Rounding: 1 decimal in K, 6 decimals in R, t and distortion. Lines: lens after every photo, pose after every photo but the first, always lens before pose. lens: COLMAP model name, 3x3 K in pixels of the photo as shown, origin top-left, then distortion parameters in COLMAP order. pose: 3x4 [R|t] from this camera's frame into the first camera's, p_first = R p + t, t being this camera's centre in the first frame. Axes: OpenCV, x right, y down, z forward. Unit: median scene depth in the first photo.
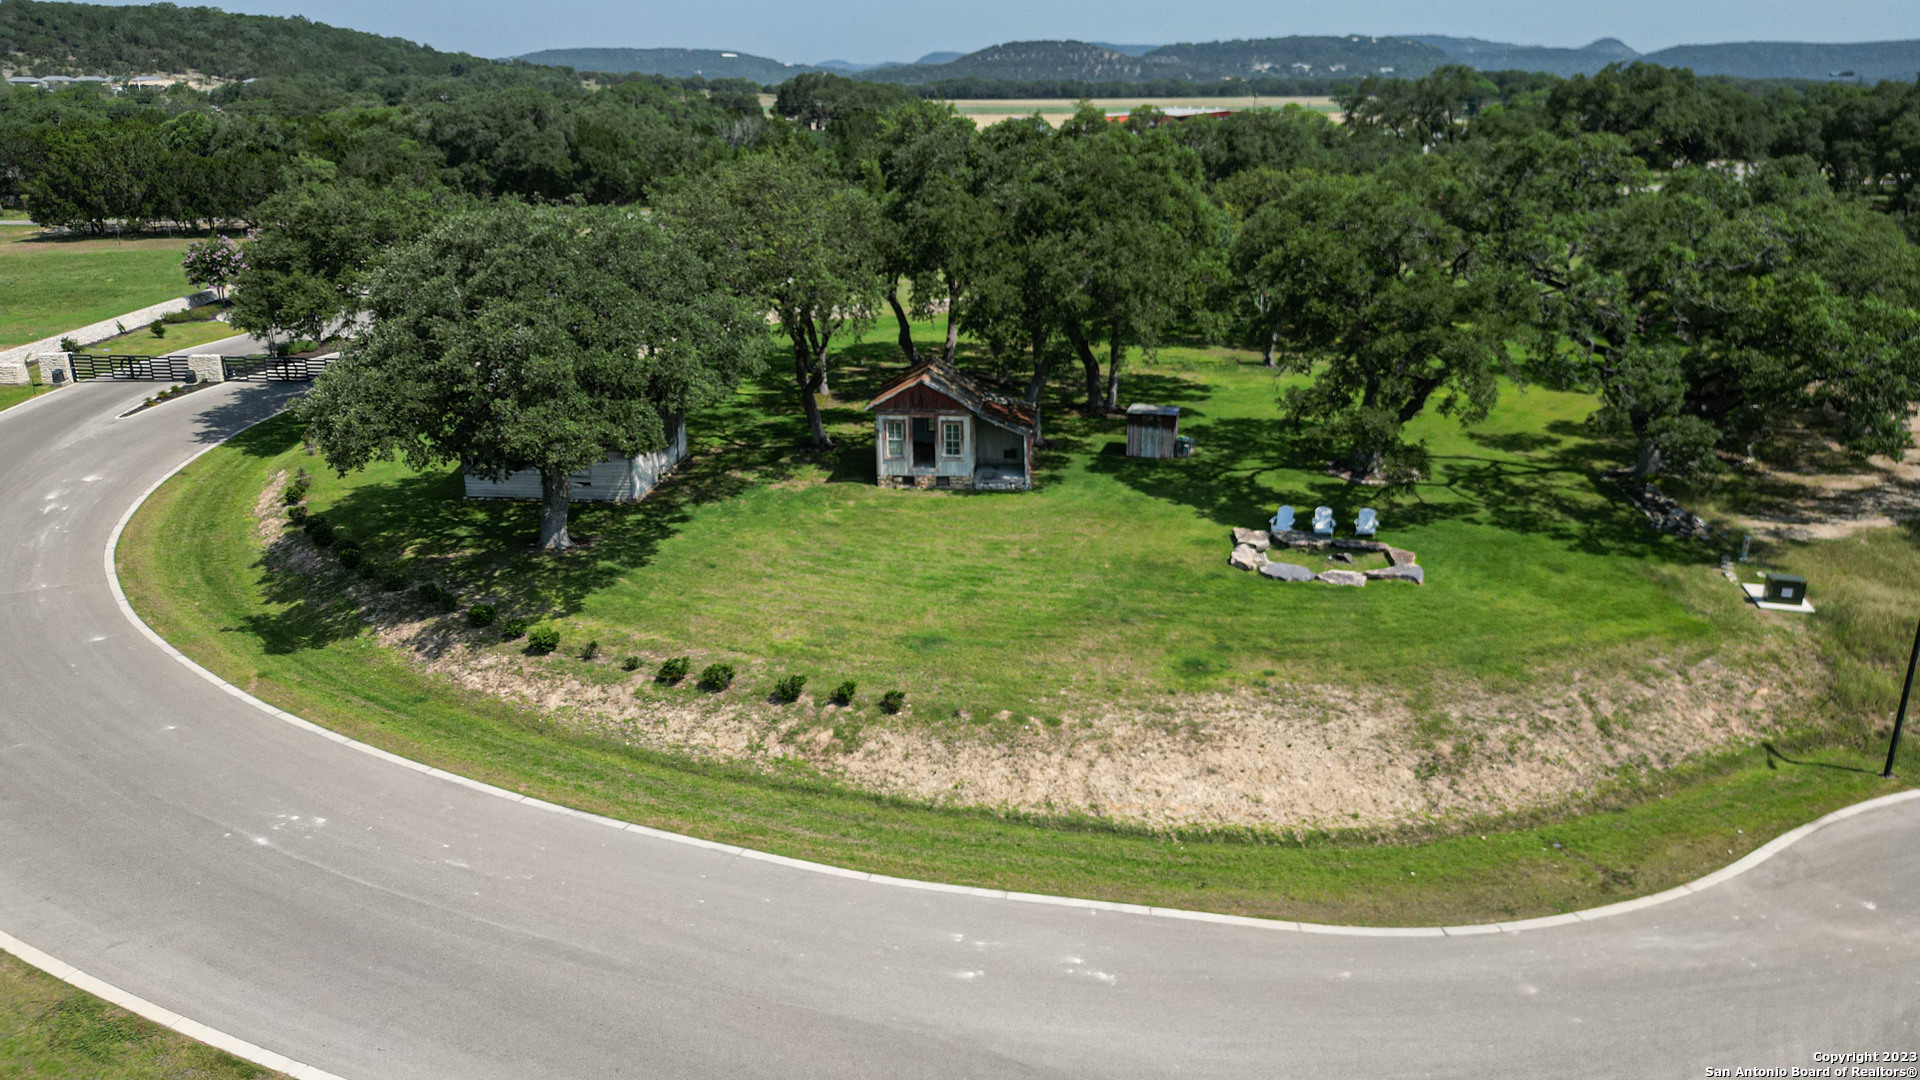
lens RADIAL K [[1371.1, 0, 947.6], [0, 1371.1, 476.6], [0, 0, 1]] dist [0.112017, -0.105706]
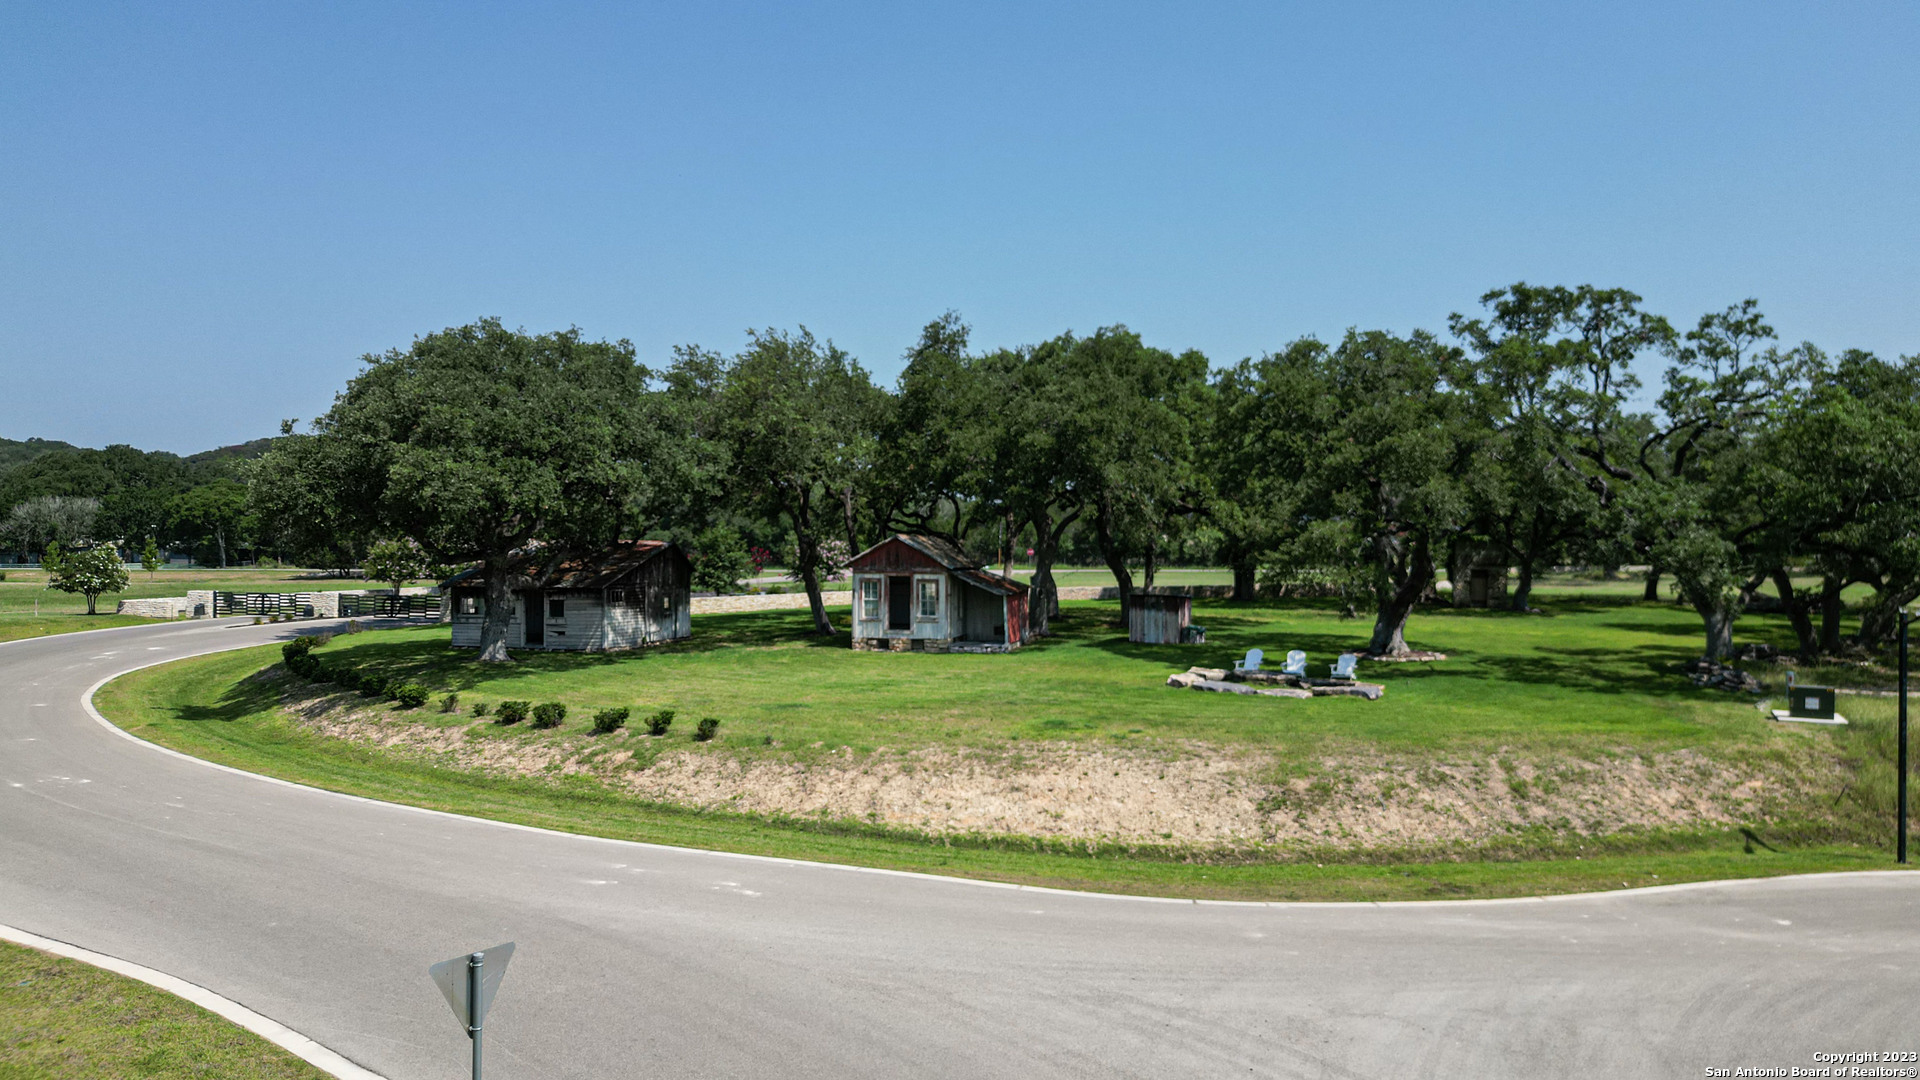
lens RADIAL K [[1371.1, 0, 947.6], [0, 1371.1, 476.6], [0, 0, 1]] dist [0.112017, -0.105706]
pose [[0.982140, -0.001379, -0.188148, 0.295176], [-0.058267, 0.948586, -0.311109, 0.282393], [0.178903, 0.316516, 0.931564, 0.113049]]
